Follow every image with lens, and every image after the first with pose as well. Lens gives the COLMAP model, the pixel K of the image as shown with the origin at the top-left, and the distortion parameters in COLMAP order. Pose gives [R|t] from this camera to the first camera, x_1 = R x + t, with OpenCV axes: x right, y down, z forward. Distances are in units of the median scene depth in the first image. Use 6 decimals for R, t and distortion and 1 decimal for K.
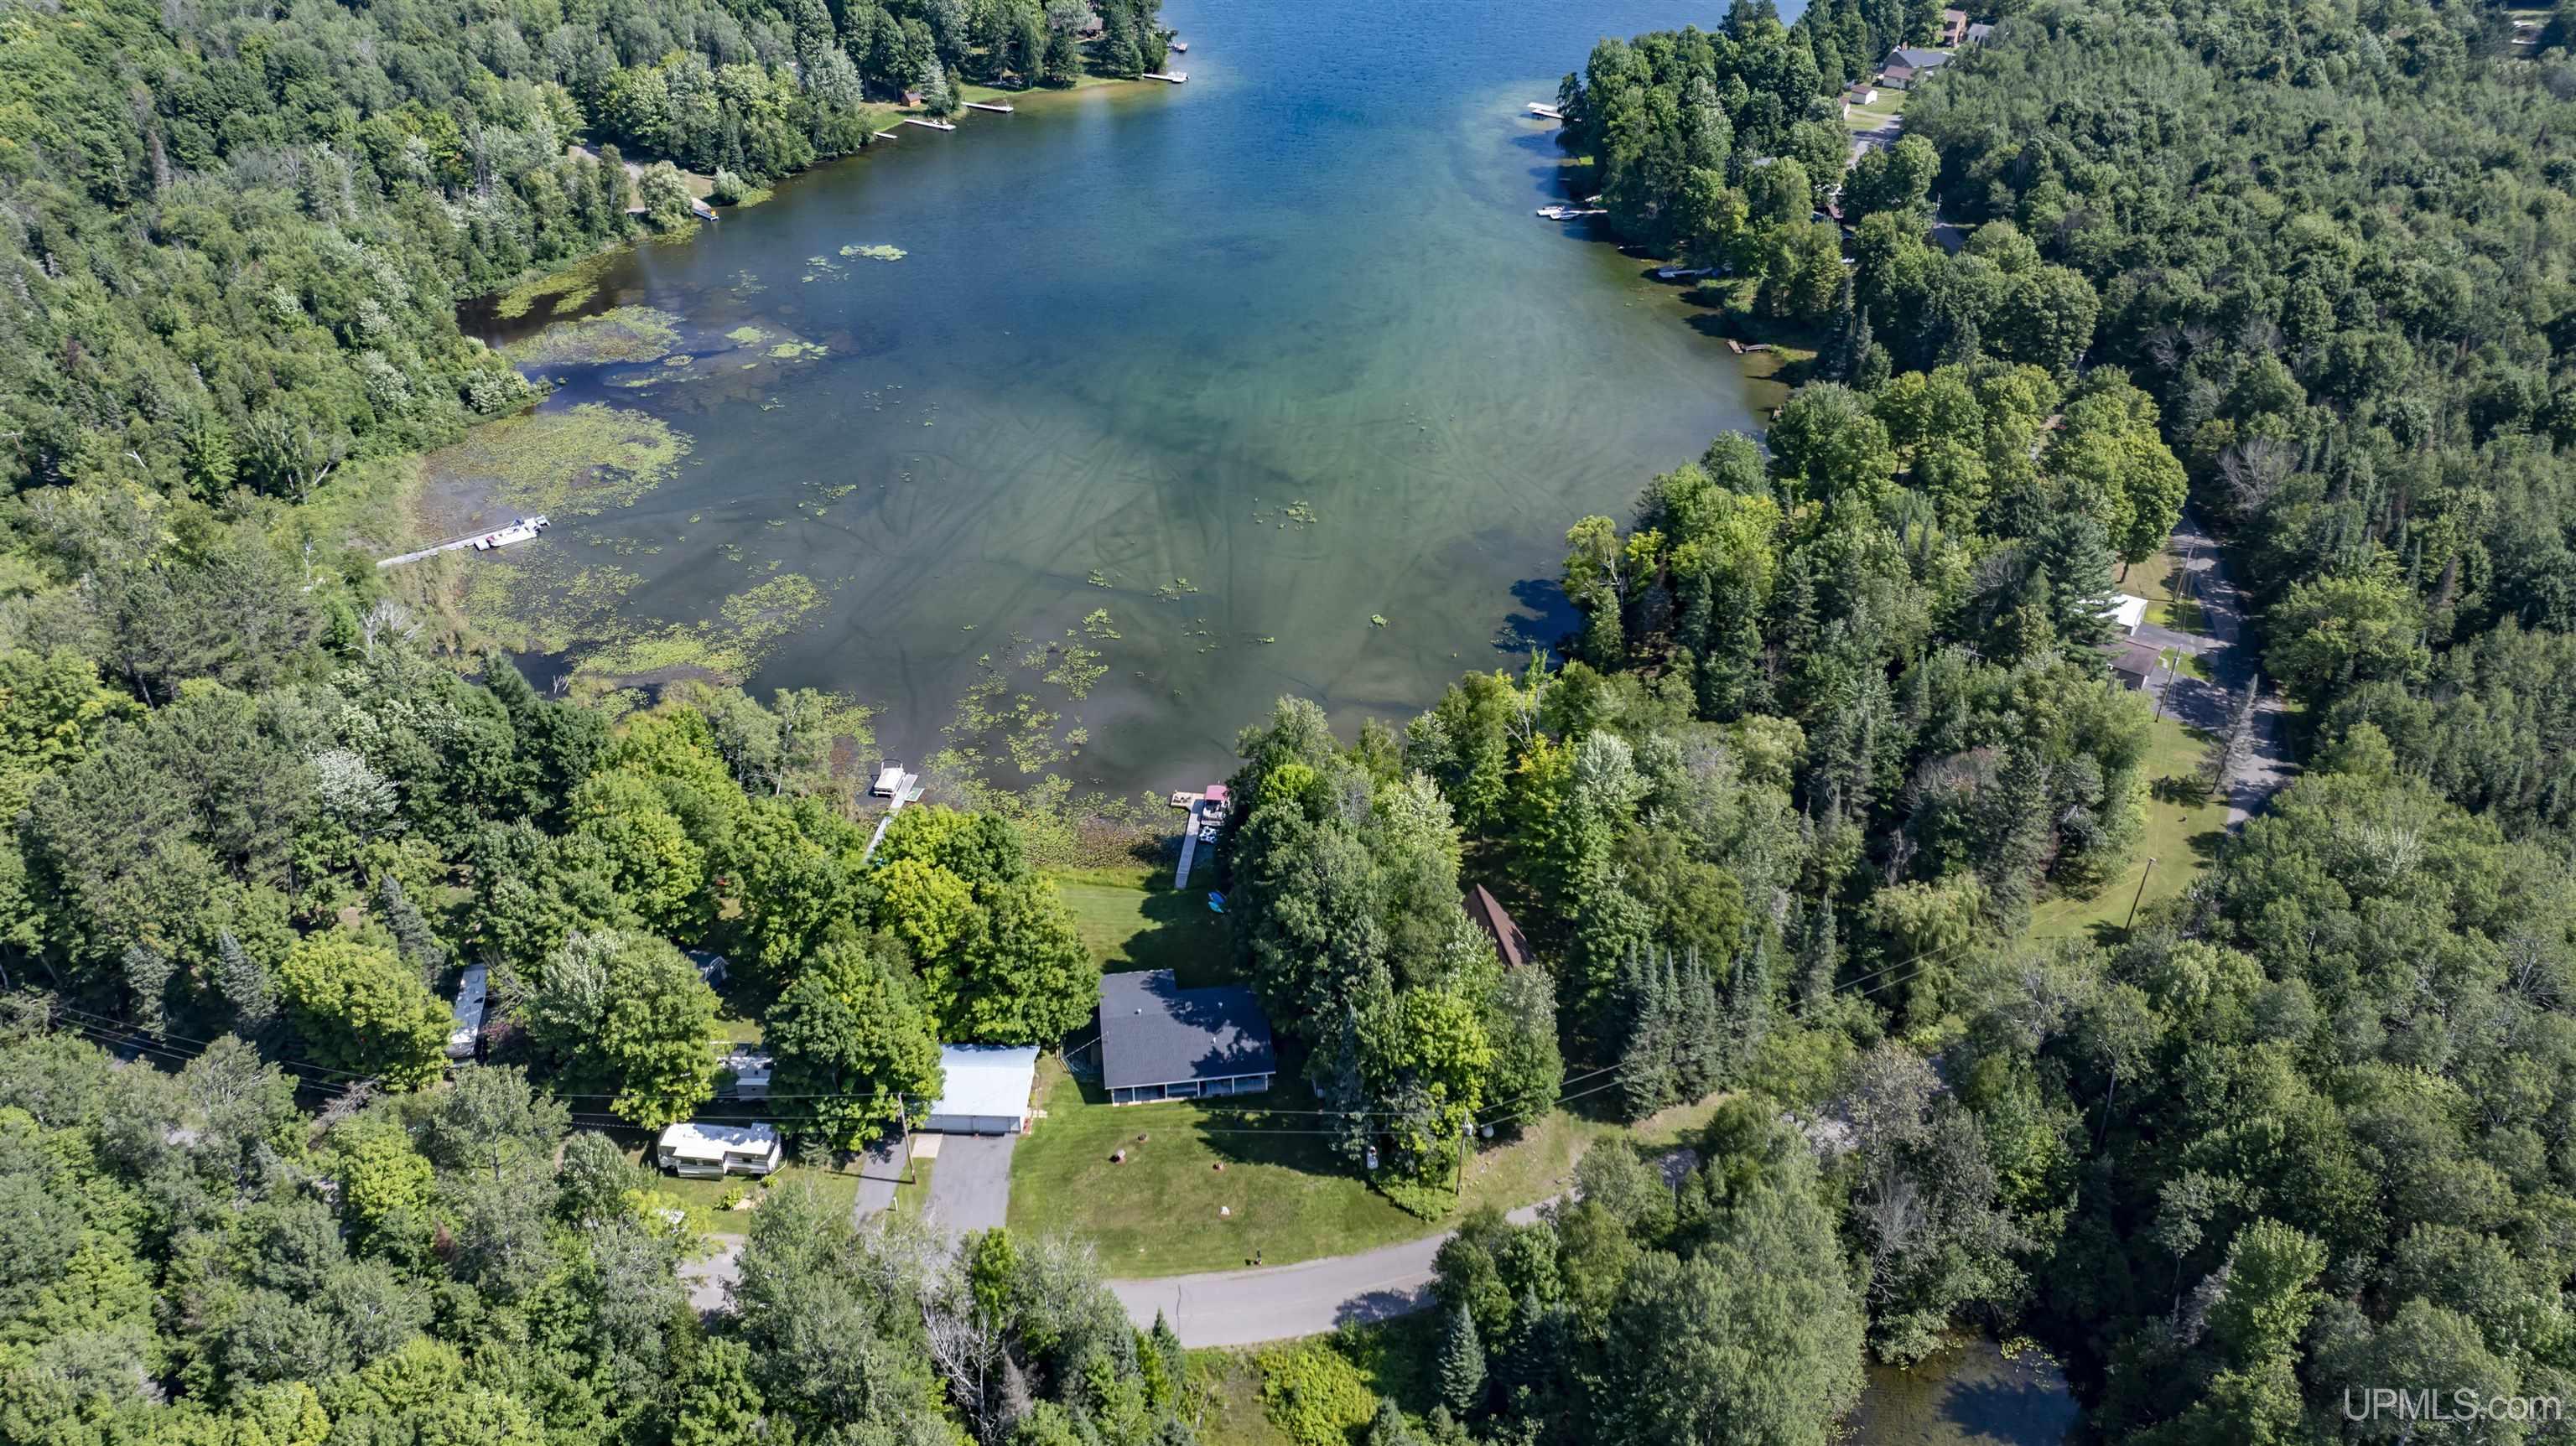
lens RADIAL K [[1819.3, 0, 1299.6], [0, 1819.3, 708.9], [0, 0, 1]] dist [-0.032294, 0.024718]
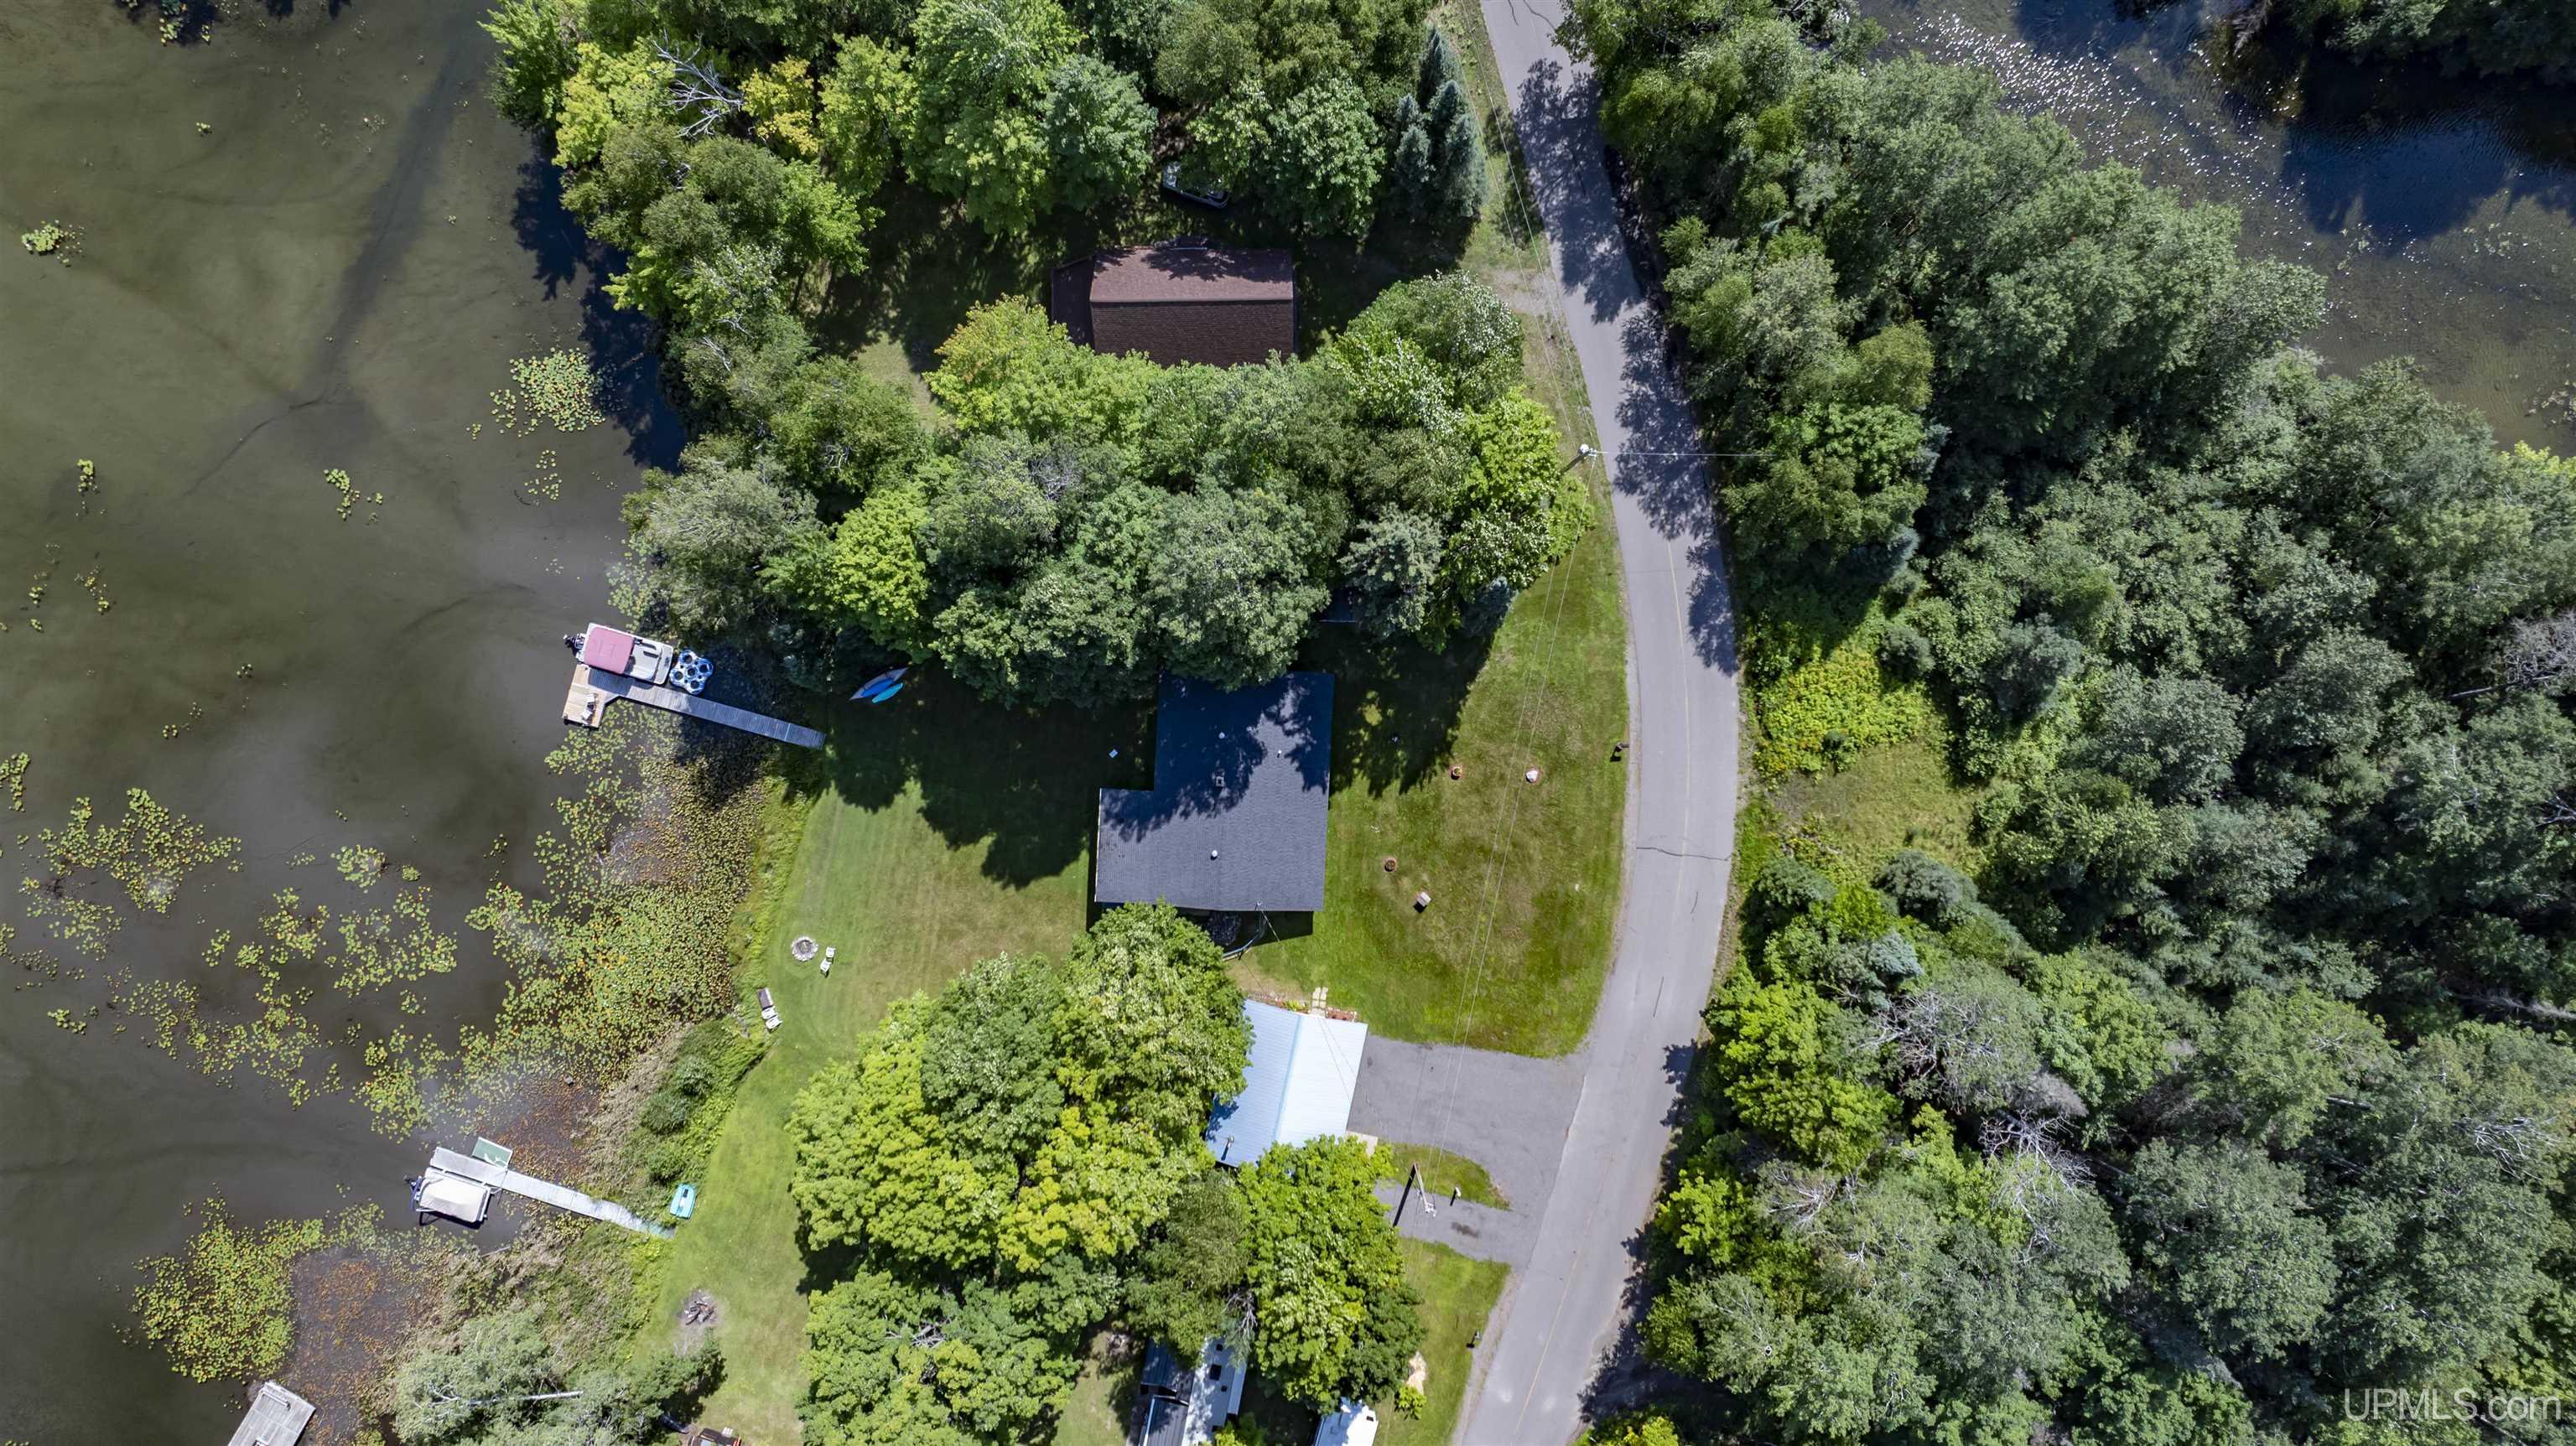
lens RADIAL K [[1819.3, 0, 1291.0], [0, 1819.3, 724.3], [0, 0, 1]] dist [-0.032294, 0.024718]
pose [[0.185020, -0.982499, -0.021531, -0.013806], [0.522566, 0.079805, 0.848856, -0.285730], [-0.832282, -0.168307, 0.528186, 0.438818]]
